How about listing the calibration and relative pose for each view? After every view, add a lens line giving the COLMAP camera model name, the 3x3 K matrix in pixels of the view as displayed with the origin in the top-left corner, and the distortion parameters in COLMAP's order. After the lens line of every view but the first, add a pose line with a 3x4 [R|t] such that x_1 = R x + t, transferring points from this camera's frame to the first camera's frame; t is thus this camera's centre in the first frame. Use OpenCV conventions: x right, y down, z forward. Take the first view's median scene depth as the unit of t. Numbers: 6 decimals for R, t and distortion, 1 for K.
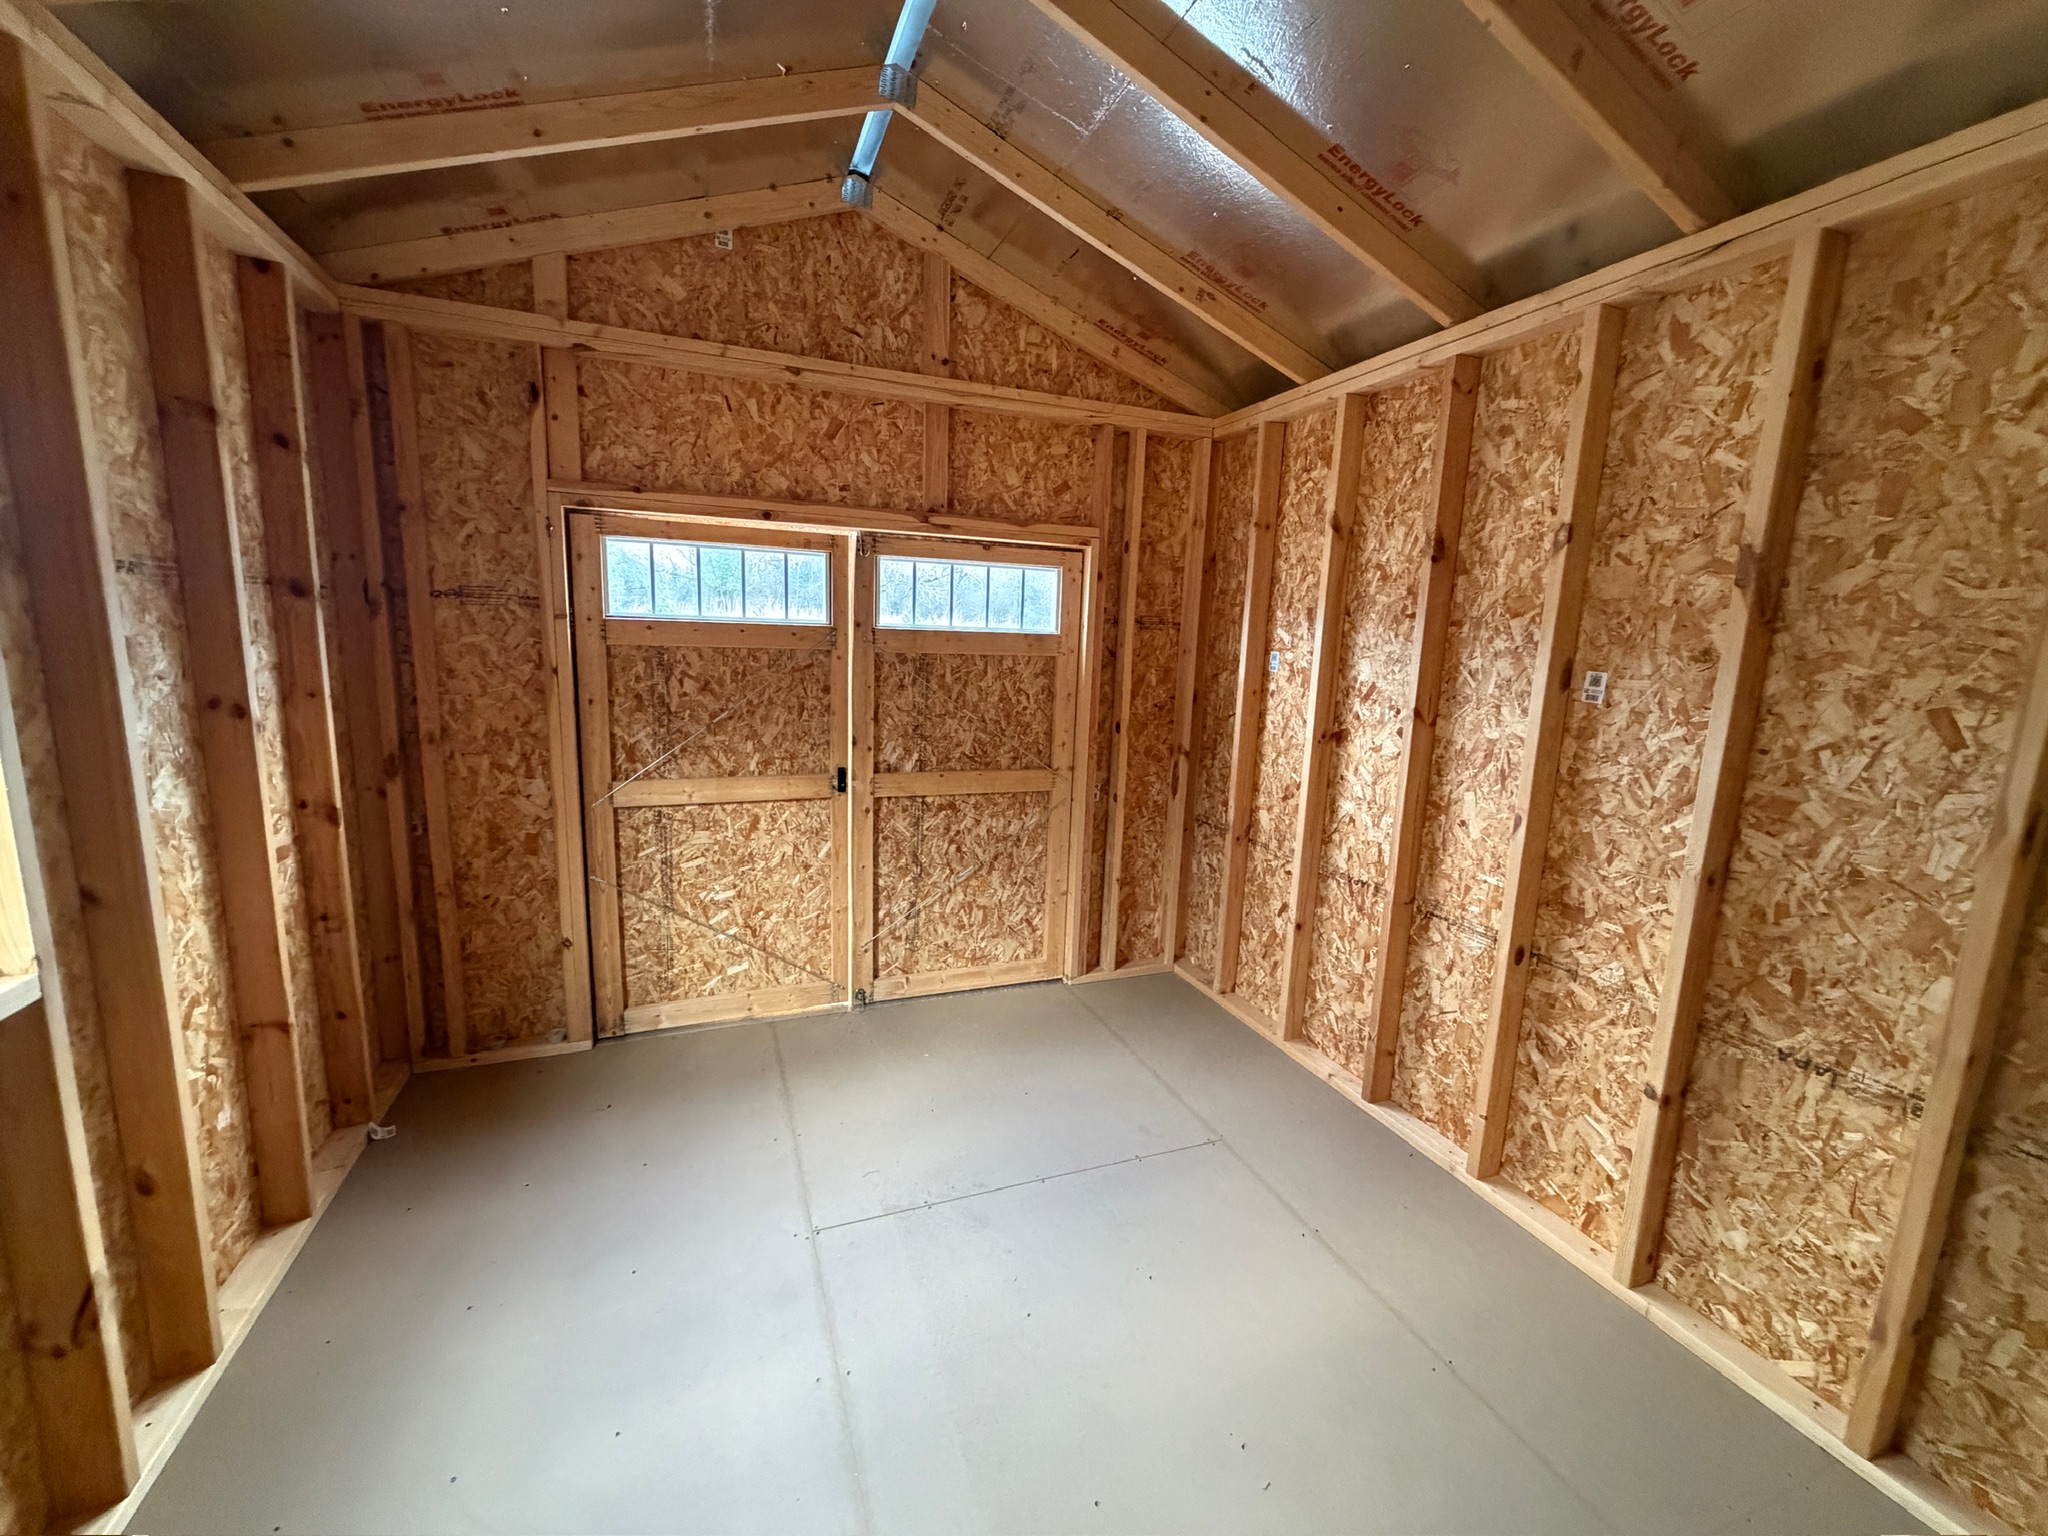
lens RADIAL K [[809.9, 0, 1021.1], [0, 809.9, 768.0], [0, 0, 1]] dist [-0.000078, 0.000037]
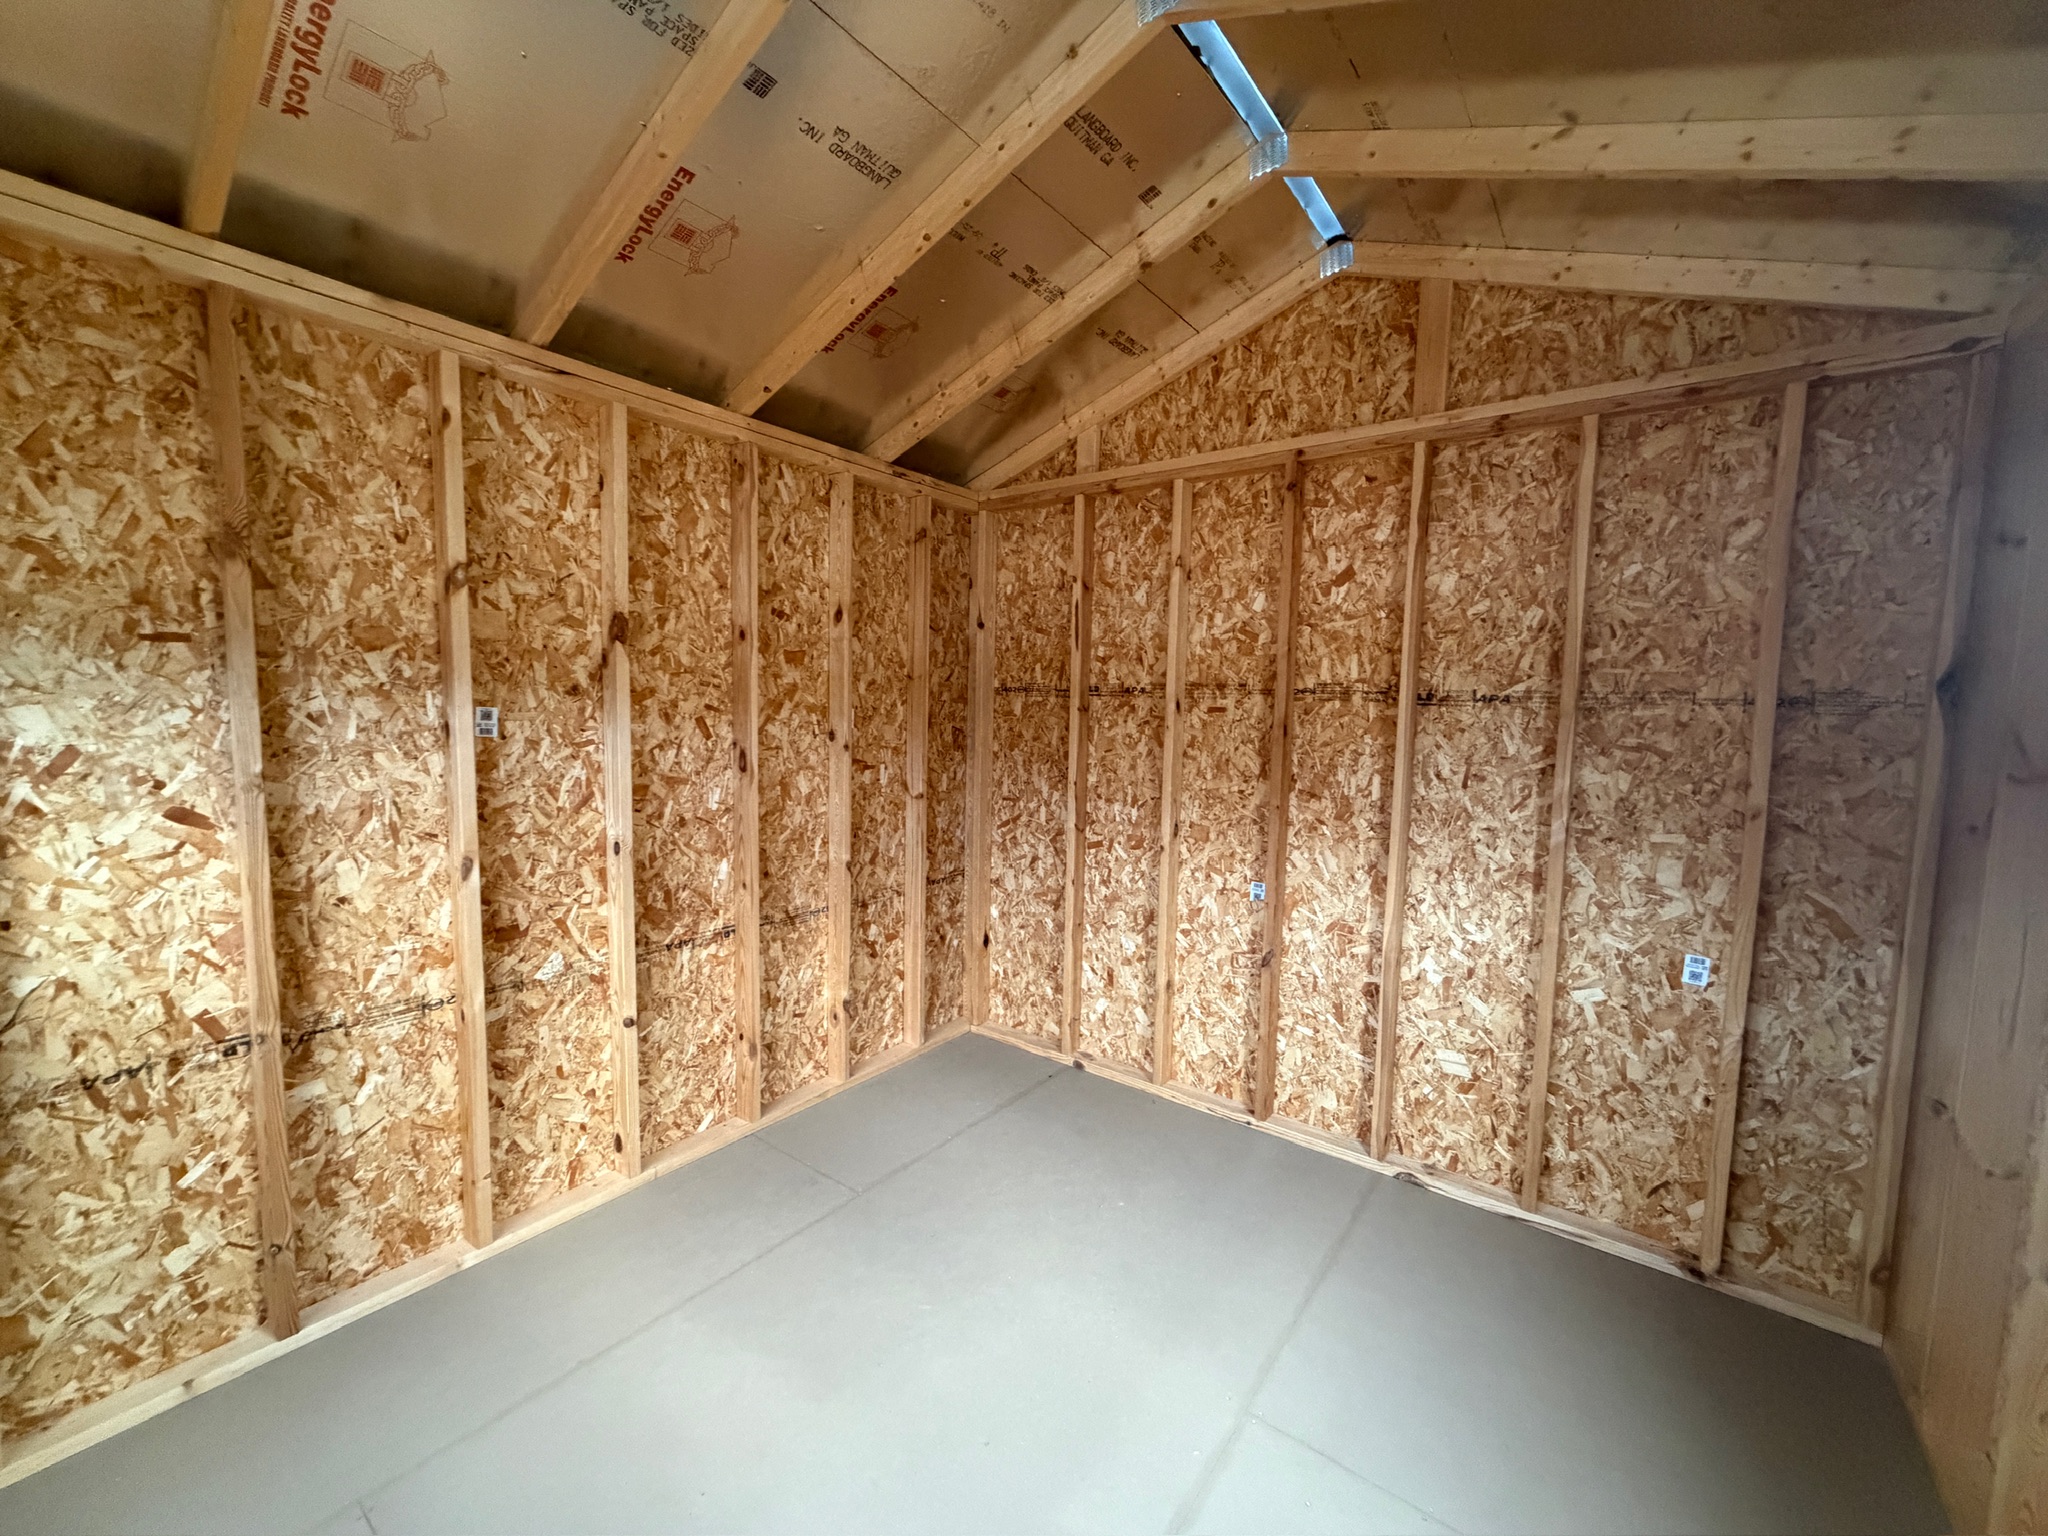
lens RADIAL K [[809.9, 0, 1027.0], [0, 809.9, 767.5], [0, 0, 1]] dist [-0.000078, 0.000037]
pose [[-0.516200, -0.124877, 0.847315, -0.423036], [0.098830, 0.974020, 0.203760, -0.141443], [-0.850747, 0.188921, -0.490448, 0.702348]]
